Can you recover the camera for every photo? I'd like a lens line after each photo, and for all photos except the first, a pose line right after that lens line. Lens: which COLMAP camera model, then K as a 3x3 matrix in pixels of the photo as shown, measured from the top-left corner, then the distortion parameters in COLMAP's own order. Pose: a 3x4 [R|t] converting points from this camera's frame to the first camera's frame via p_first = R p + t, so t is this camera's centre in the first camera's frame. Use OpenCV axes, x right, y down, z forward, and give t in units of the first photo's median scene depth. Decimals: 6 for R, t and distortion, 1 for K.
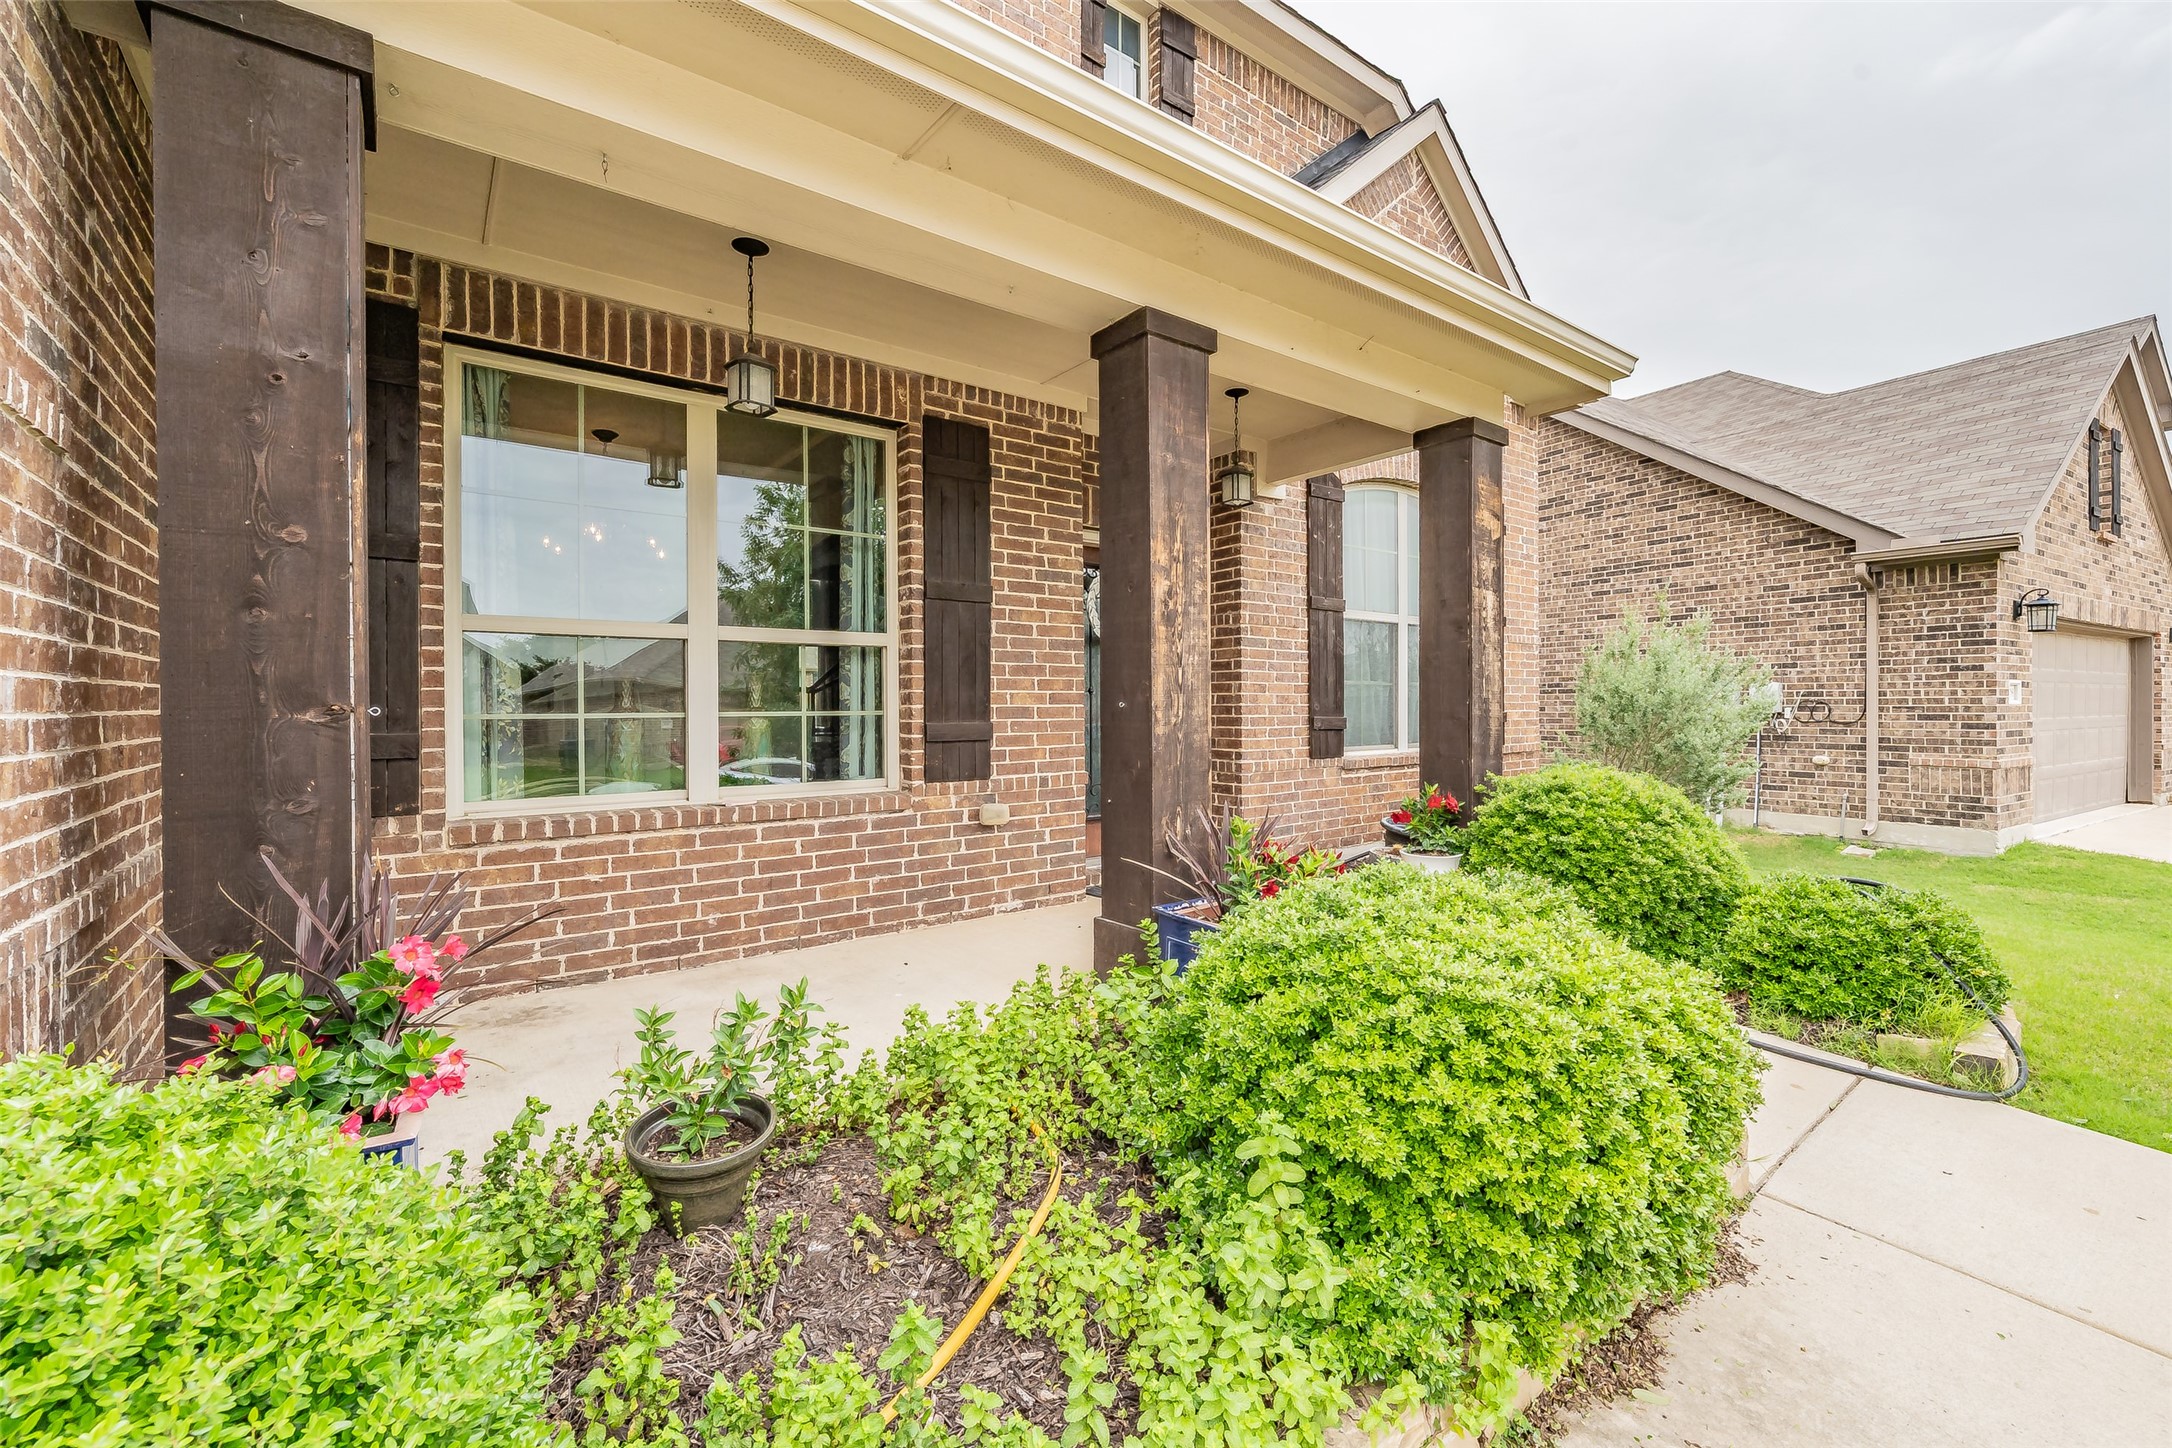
lens RADIAL K [[827.6, 0, 1059.8], [0, 827.6, 715.9], [0, 0, 1]] dist [-0.001248, -0.000005]
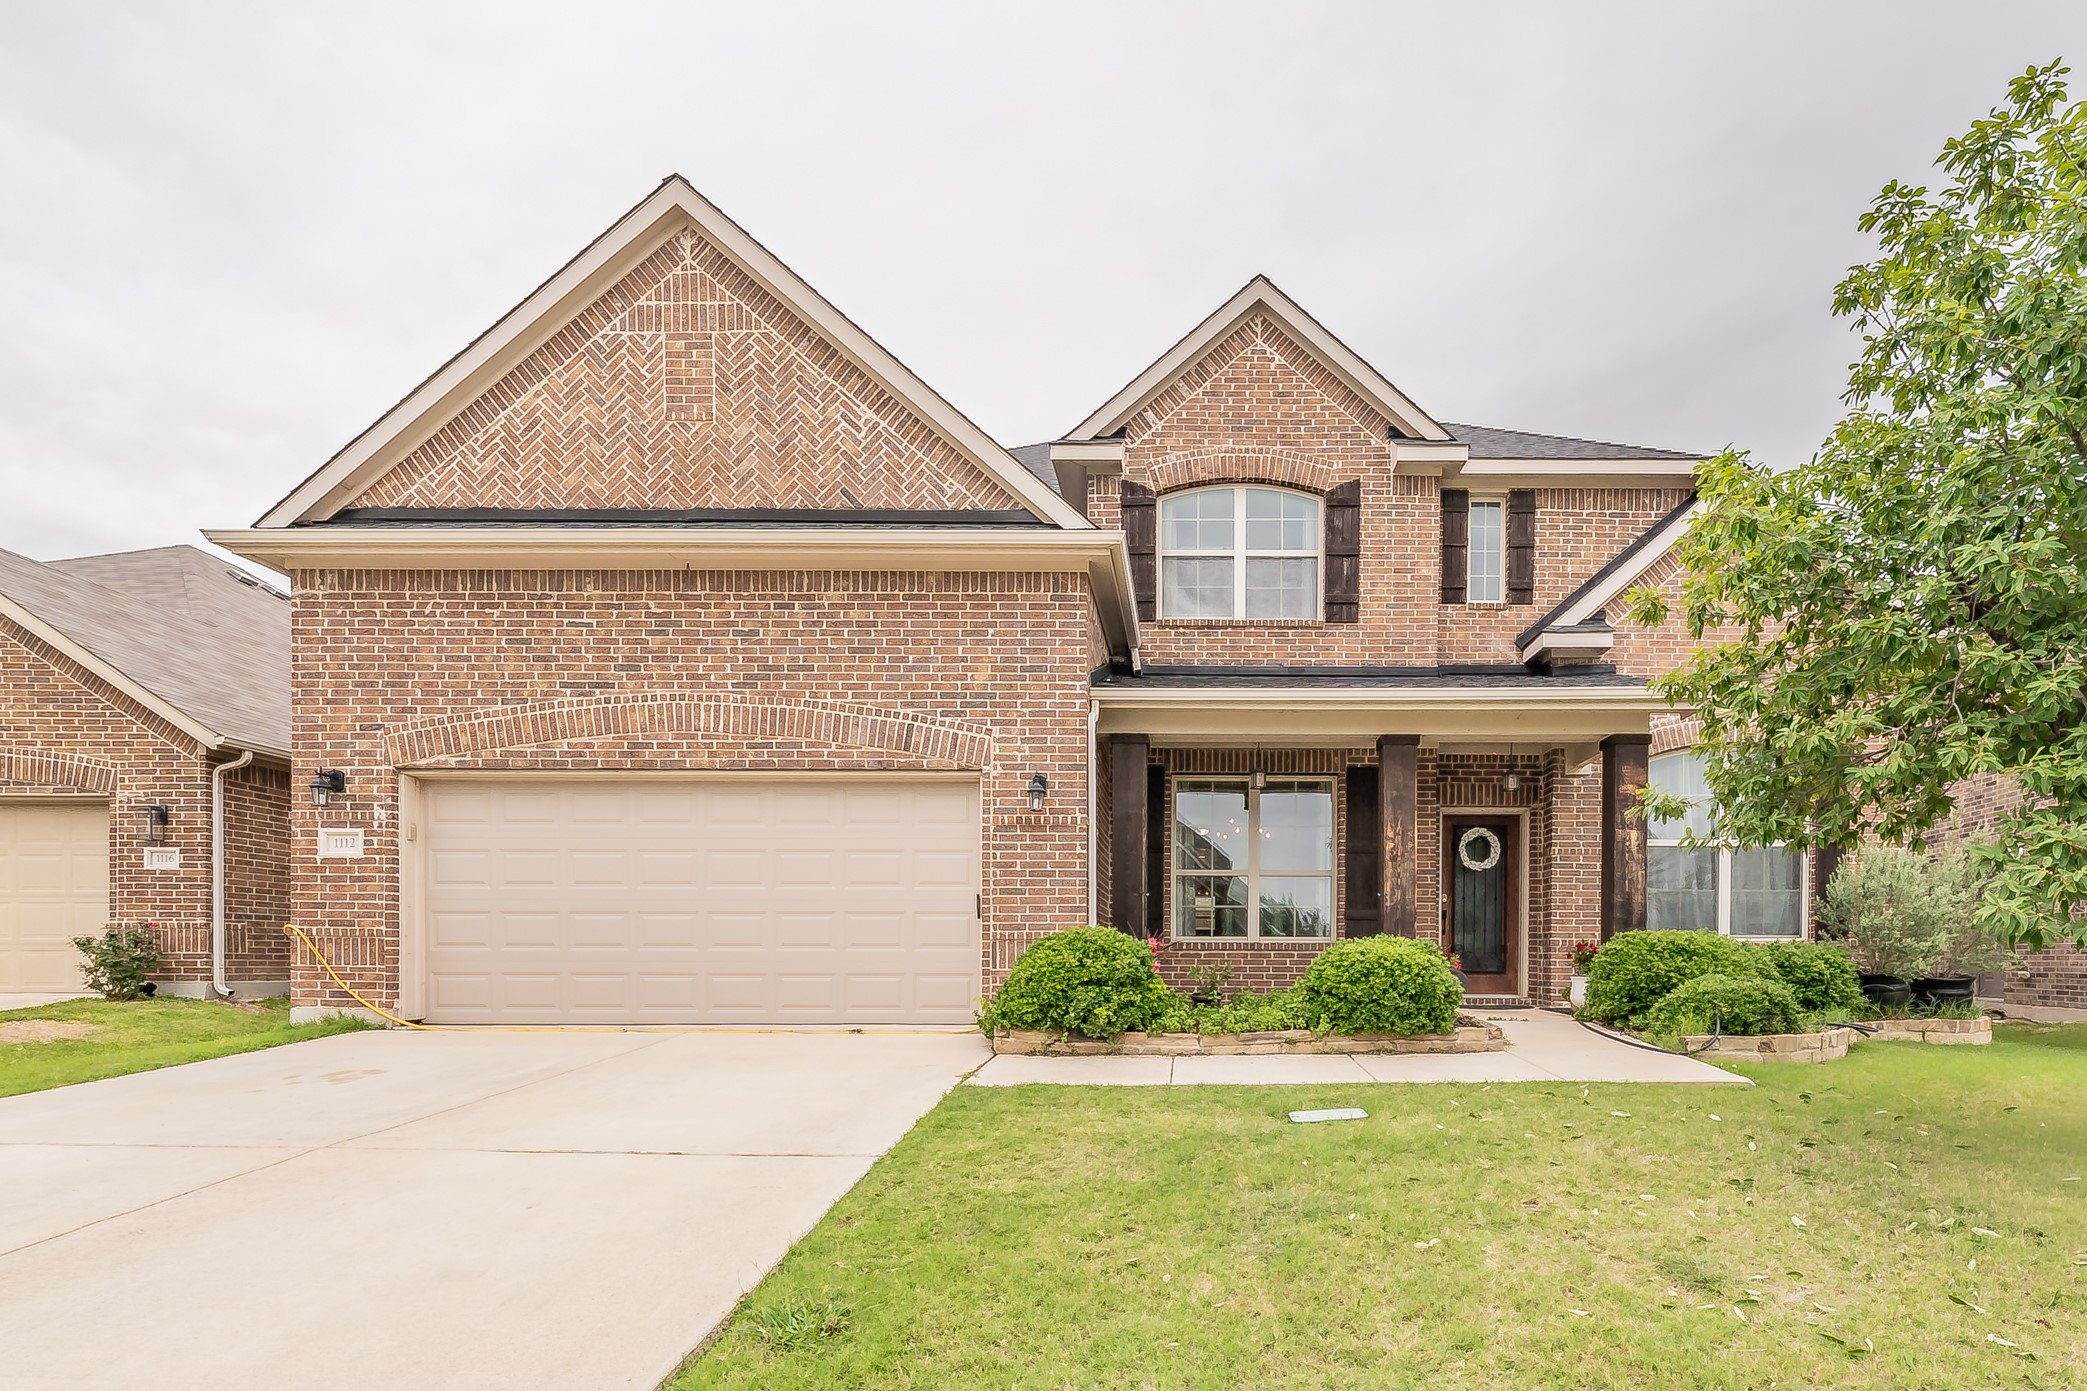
lens RADIAL K [[745.8, 0, 1043.5], [0, 745.8, 695.5], [0, 0, 1]] dist [-0.001051, -0.000080]
pose [[0.653609, -0.216047, -0.725340, 0.957674], [-0.042403, 0.946431, -0.320110, 0.147349], [0.755643, 0.239983, 0.609435, -1.042003]]
